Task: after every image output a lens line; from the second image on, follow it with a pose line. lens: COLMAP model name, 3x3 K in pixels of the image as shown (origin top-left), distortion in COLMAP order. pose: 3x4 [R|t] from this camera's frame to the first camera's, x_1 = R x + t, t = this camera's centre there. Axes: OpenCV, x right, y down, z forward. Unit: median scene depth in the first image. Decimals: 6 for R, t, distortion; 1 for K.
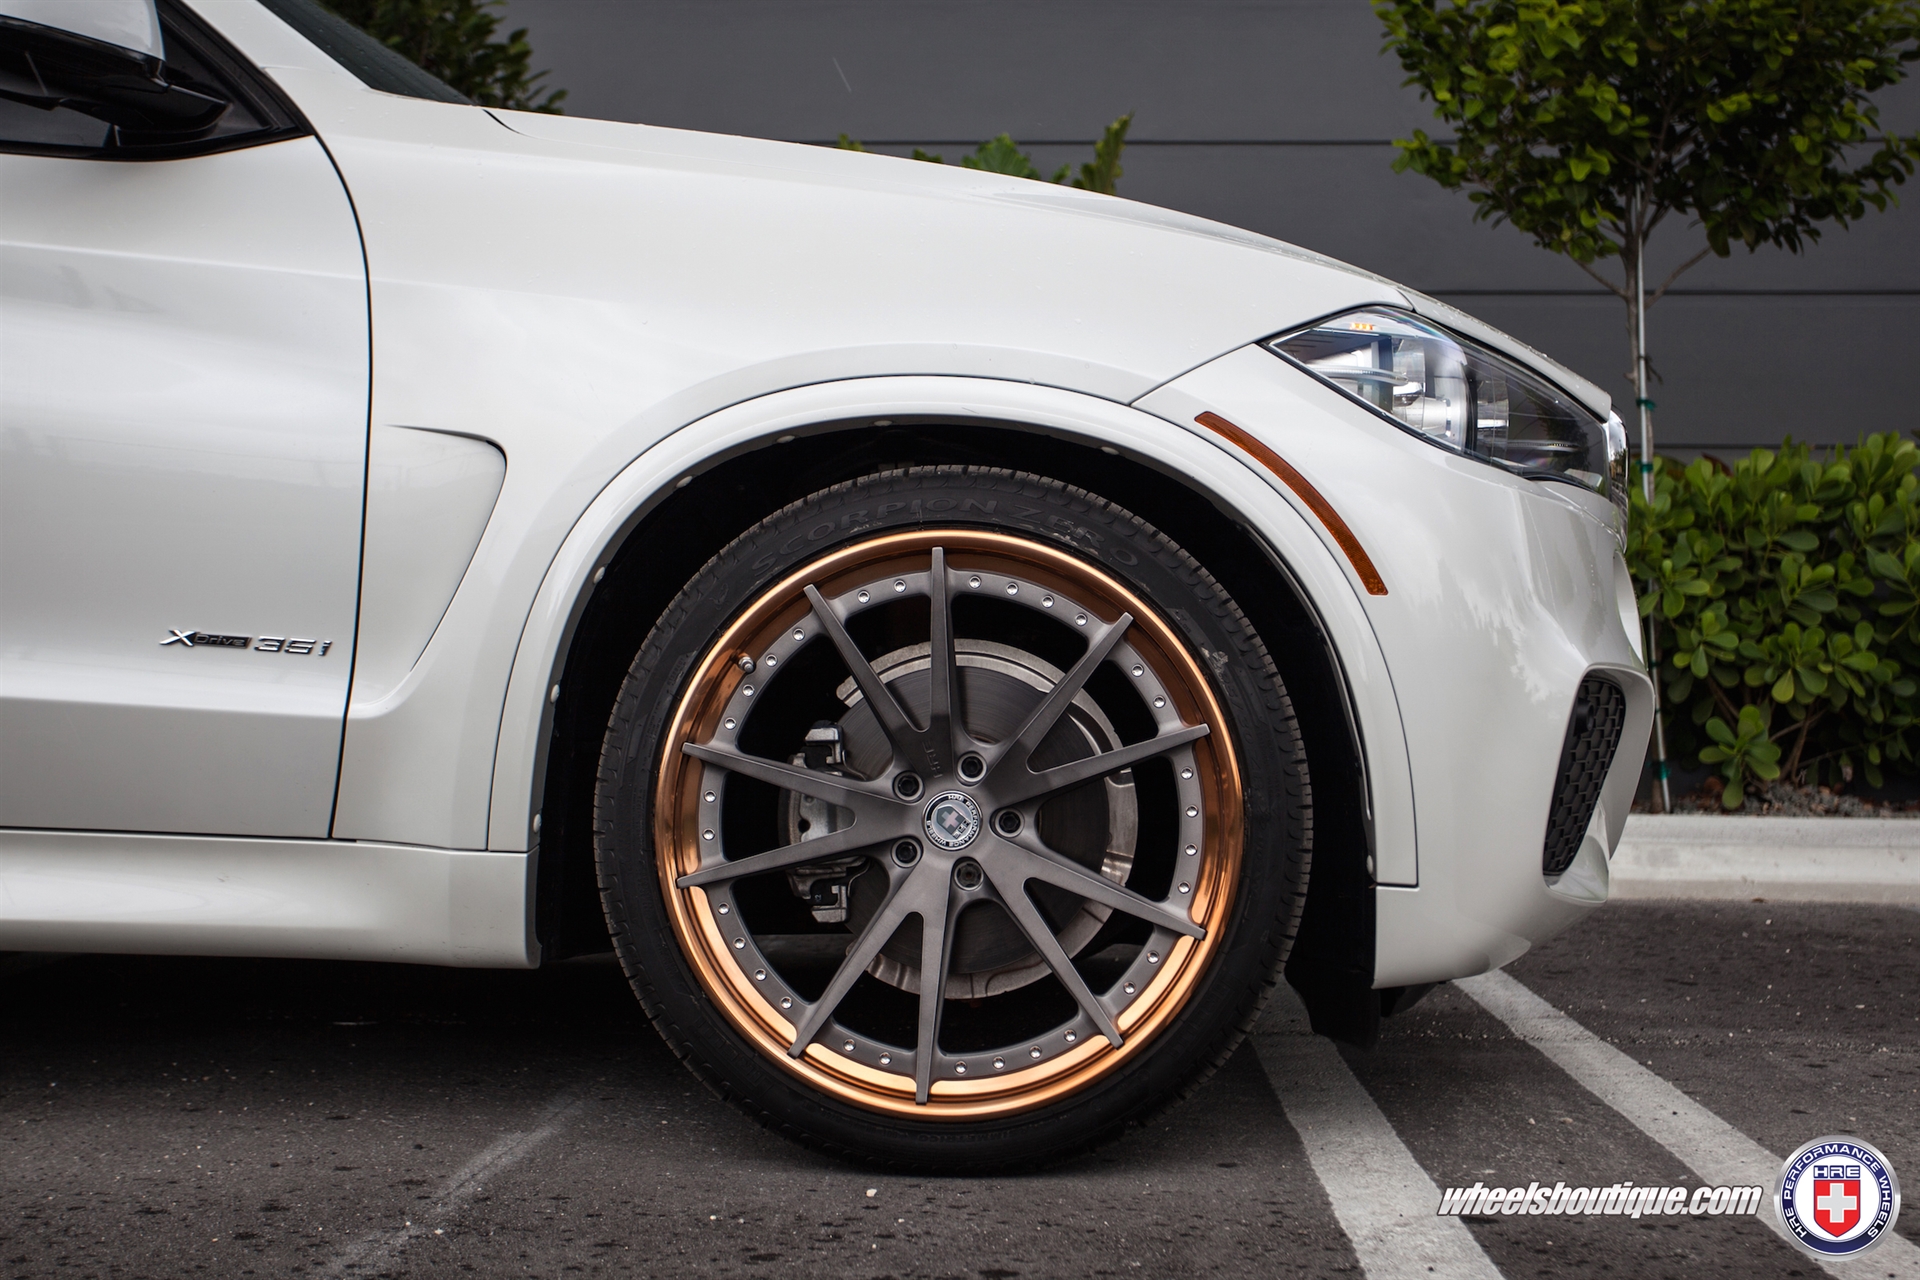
lens RADIAL K [[2140.3, 0, 963.3], [0, 2140.3, 639.0], [0, 0, 1]] dist [0.042953, 0.000000]
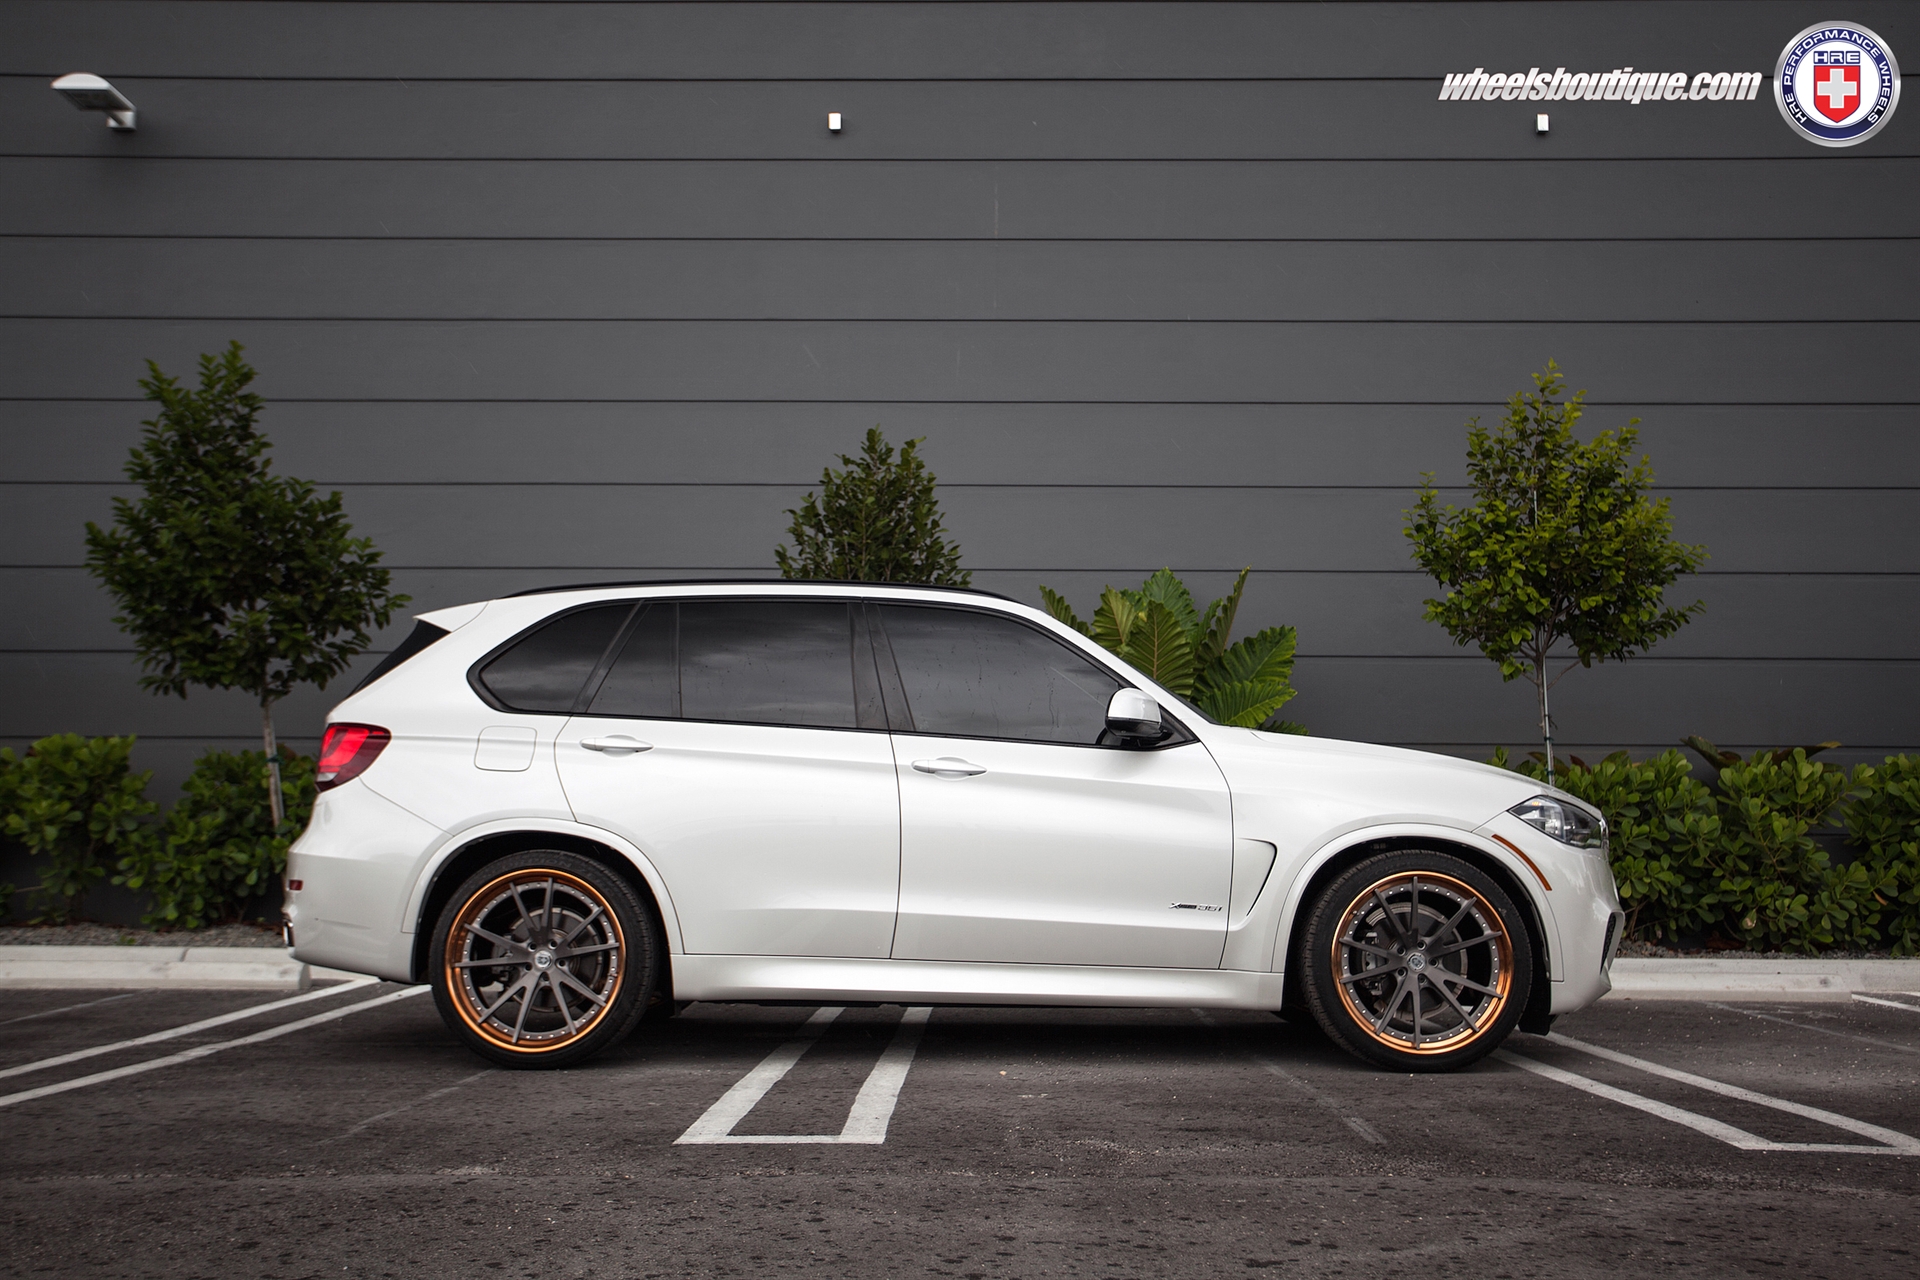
lens RADIAL K [[1856.4, 0, 956.7], [0, 1856.4, 643.2], [0, 0, 1]] dist [0.023549, 0.000000]
pose [[0.998535, -0.000070, 0.054105, -0.820464], [0.004812, 0.996151, -0.087517, -0.145692], [-0.053891, 0.087649, 0.994693, -1.718775]]
